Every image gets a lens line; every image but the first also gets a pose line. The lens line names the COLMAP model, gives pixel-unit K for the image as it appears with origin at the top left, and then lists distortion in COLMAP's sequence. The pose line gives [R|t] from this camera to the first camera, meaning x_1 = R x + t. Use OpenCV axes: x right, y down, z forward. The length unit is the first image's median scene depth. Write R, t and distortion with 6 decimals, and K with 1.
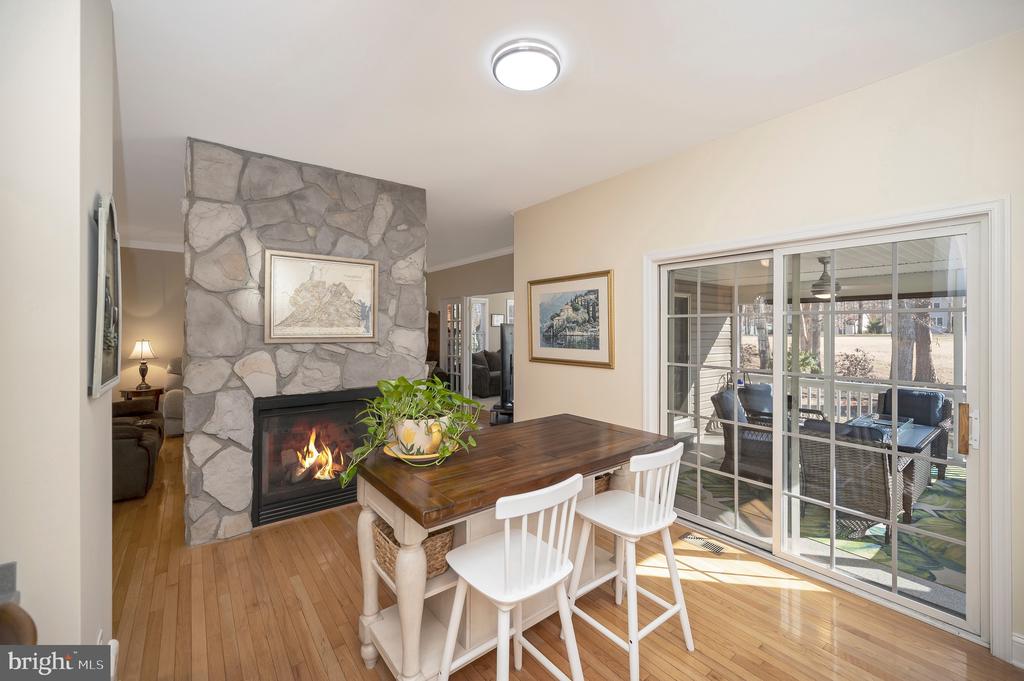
lens RADIAL K [[418.8, 0, 519.6], [0, 418.8, 327.9], [0, 0, 1]] dist [0.001522, 0.000270]
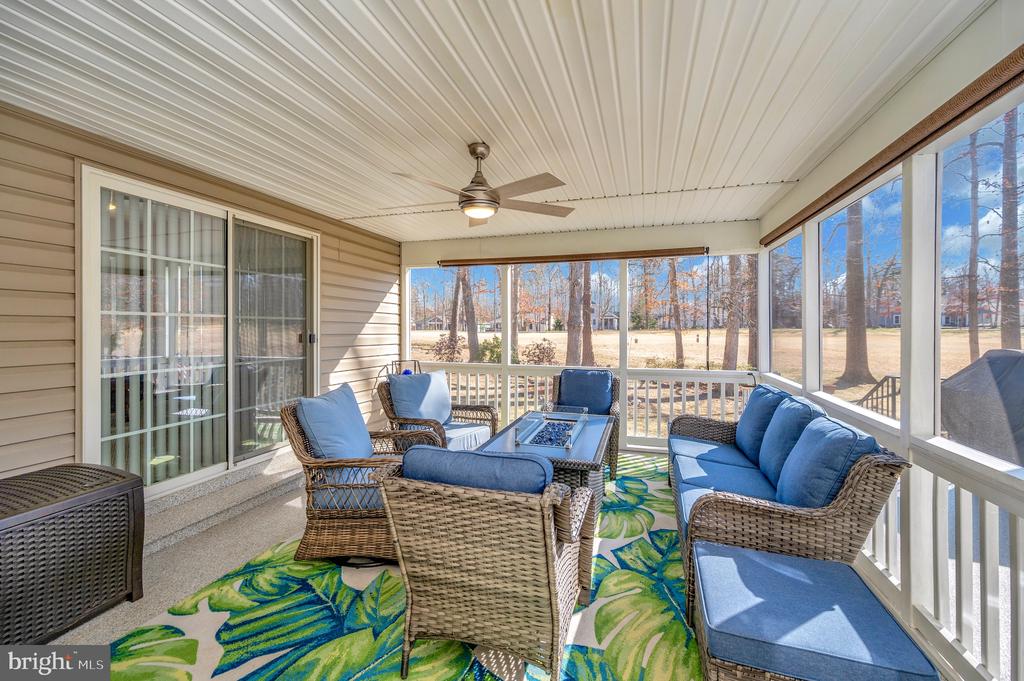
lens RADIAL K [[408.0, 0, 519.0], [0, 408.0, 325.2], [0, 0, 1]] dist [0.002456, 0.000412]
pose [[0.821694, 0.005265, 0.569905, 0.435363], [-0.001737, 0.999976, -0.006734, 0.078647], [-0.569927, 0.004543, 0.821683, 0.483947]]
